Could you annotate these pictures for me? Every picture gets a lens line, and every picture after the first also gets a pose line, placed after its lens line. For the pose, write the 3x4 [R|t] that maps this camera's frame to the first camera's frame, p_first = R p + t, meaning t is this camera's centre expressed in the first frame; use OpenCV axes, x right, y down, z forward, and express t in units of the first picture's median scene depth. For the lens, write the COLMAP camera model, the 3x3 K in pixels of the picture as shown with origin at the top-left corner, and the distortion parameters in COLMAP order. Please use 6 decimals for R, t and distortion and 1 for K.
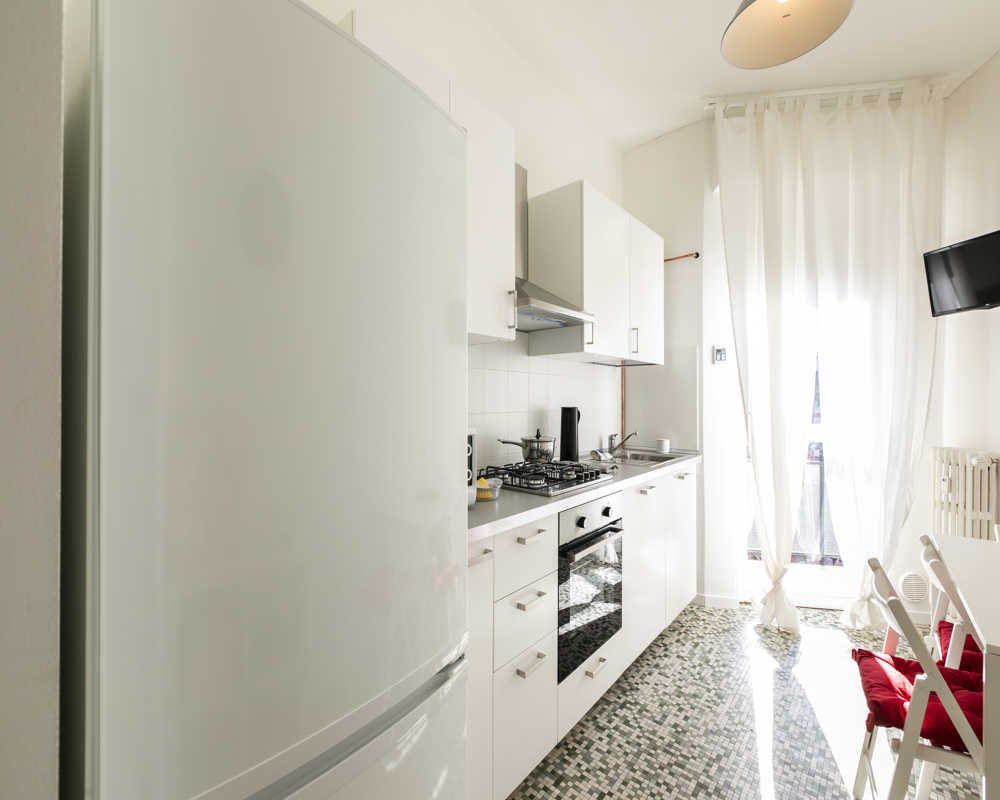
lens RADIAL K [[435.0, 0, 505.9], [0, 435.0, 398.6], [0, 0, 1]] dist [0.000262, 0.000012]
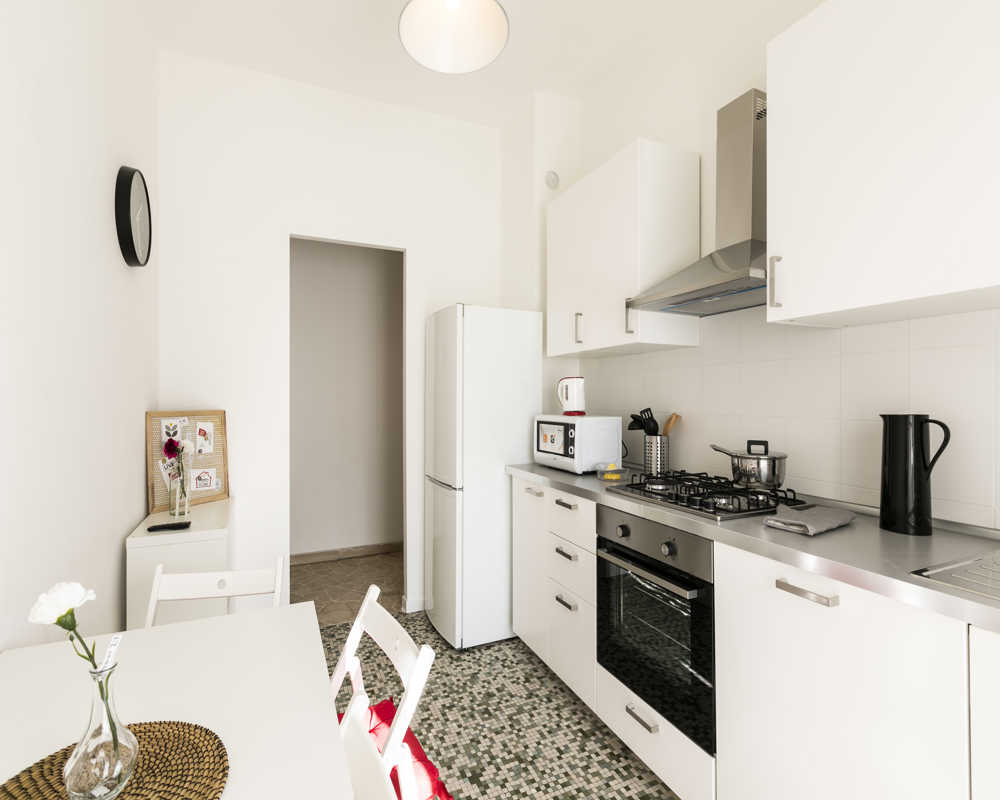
lens RADIAL K [[461.2, 0, 465.2], [0, 461.2, 398.2], [0, 0, 1]] dist [-0.000300, -0.000051]
pose [[-0.462909, -0.003834, -0.886398, 0.950154], [0.001574, 0.999986, -0.005147, 0.004392], [0.886405, -0.003778, -0.462896, 0.912448]]
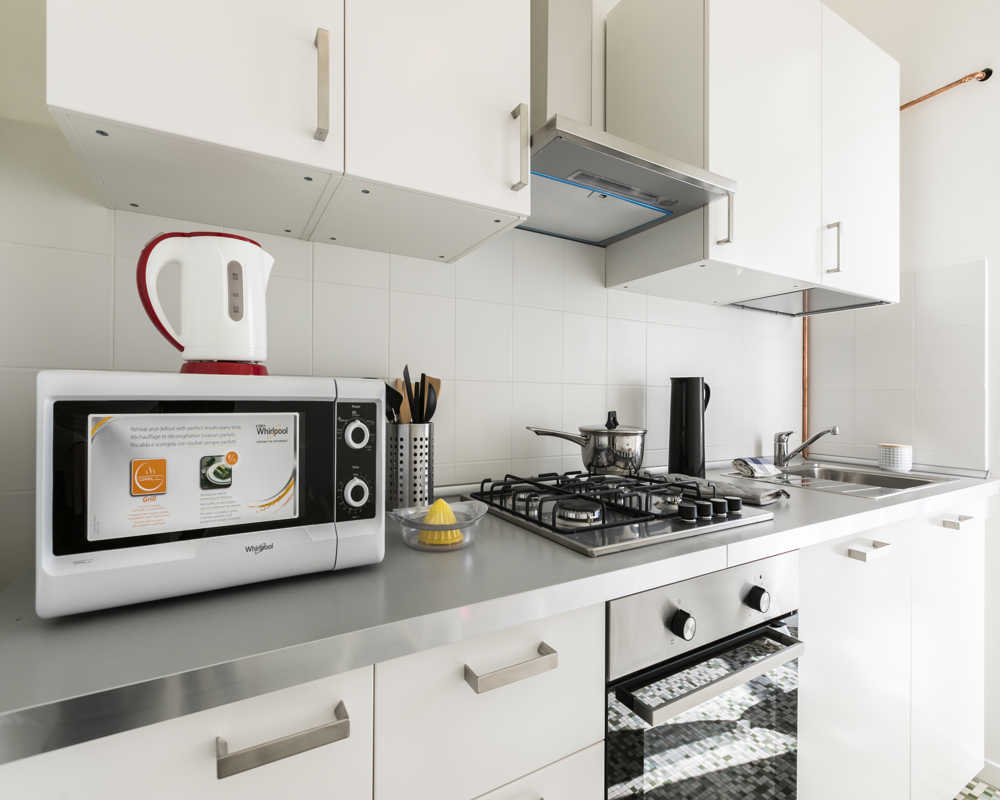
lens RADIAL K [[461.2, 0, 465.2], [0, 461.2, 398.2], [0, 0, 1]] dist [-0.000300, -0.000051]
pose [[0.928805, 0.003109, -0.370556, 0.115143], [-0.002964, 0.999995, 0.000962, 0.053191], [0.370557, 0.000205, 0.928810, 0.401072]]
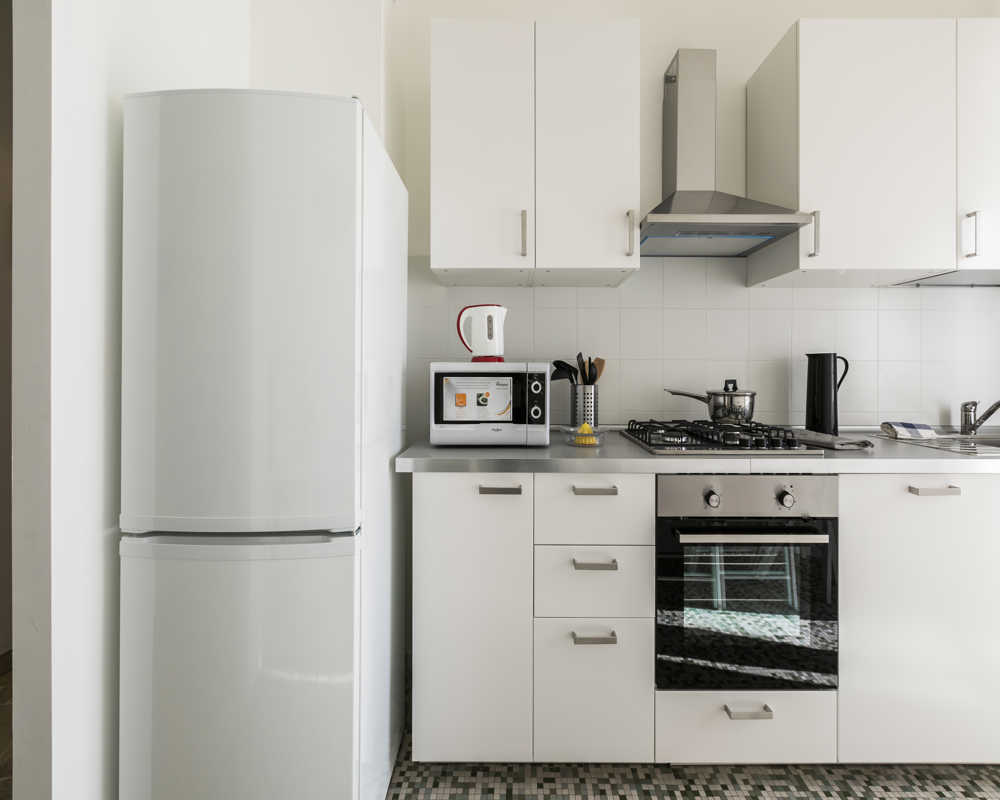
lens RADIAL K [[458.7, 0, 517.4], [0, 458.7, 368.6], [0, 0, 1]] dist [-0.001277, -0.000697]
pose [[0.651070, -0.002668, -0.759013, 0.435978], [0.001465, 0.999996, -0.002258, 0.051173], [0.759016, 0.000358, 0.651072, 0.189322]]
